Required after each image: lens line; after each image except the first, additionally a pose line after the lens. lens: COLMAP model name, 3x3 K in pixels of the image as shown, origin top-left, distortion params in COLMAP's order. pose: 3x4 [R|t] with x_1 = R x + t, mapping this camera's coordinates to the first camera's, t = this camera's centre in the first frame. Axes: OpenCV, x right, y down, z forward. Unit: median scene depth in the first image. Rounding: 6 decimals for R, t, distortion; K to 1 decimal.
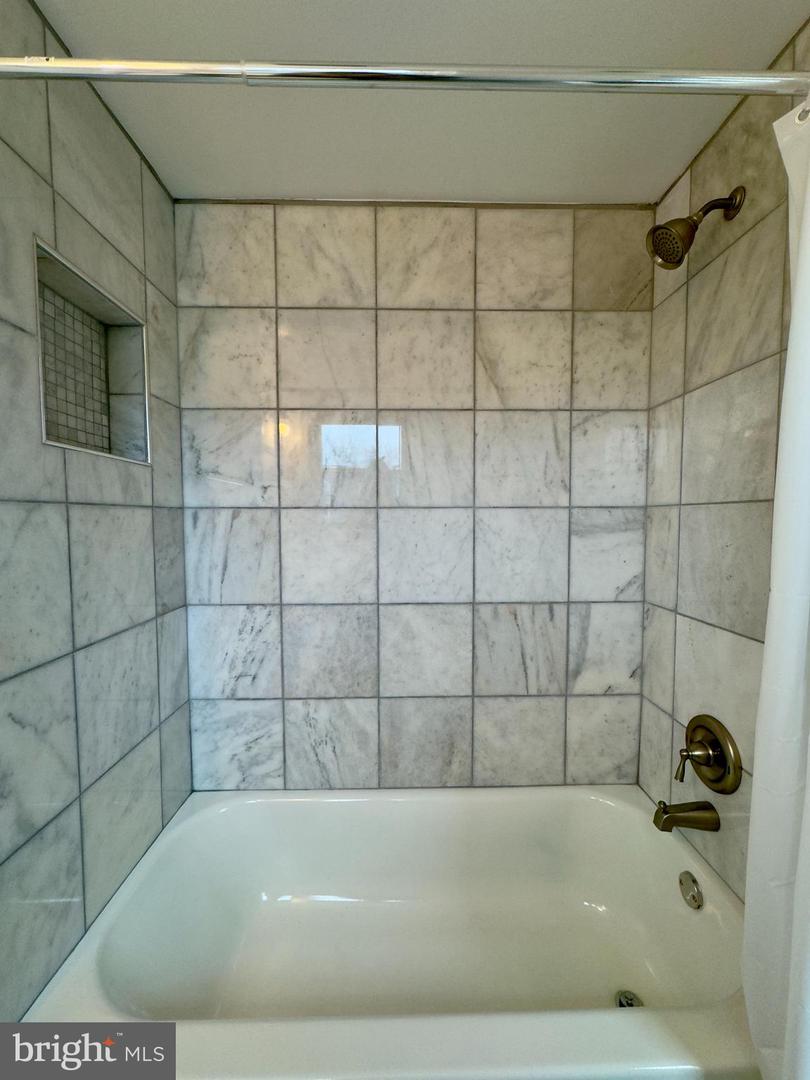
lens RADIAL K [[432.4, 0, 404.8], [0, 432.4, 538.4], [0, 0, 1]] dist [0.002205, 0.000121]
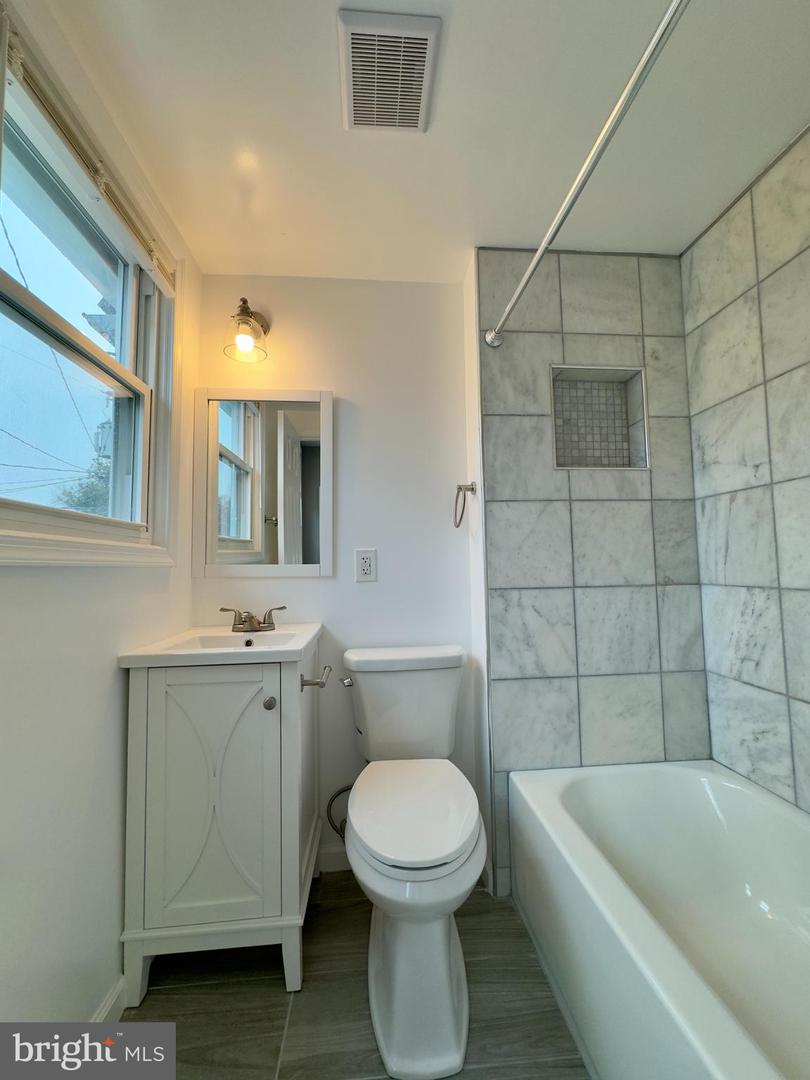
lens RADIAL K [[432.4, 0, 403.6], [0, 432.4, 538.7], [0, 0, 1]] dist [0.002205, 0.000121]
pose [[0.057832, -0.064077, -0.996268, 0.604963], [-0.033765, 0.997242, -0.066100, 0.140641], [0.997755, 0.037462, 0.055508, 0.160193]]
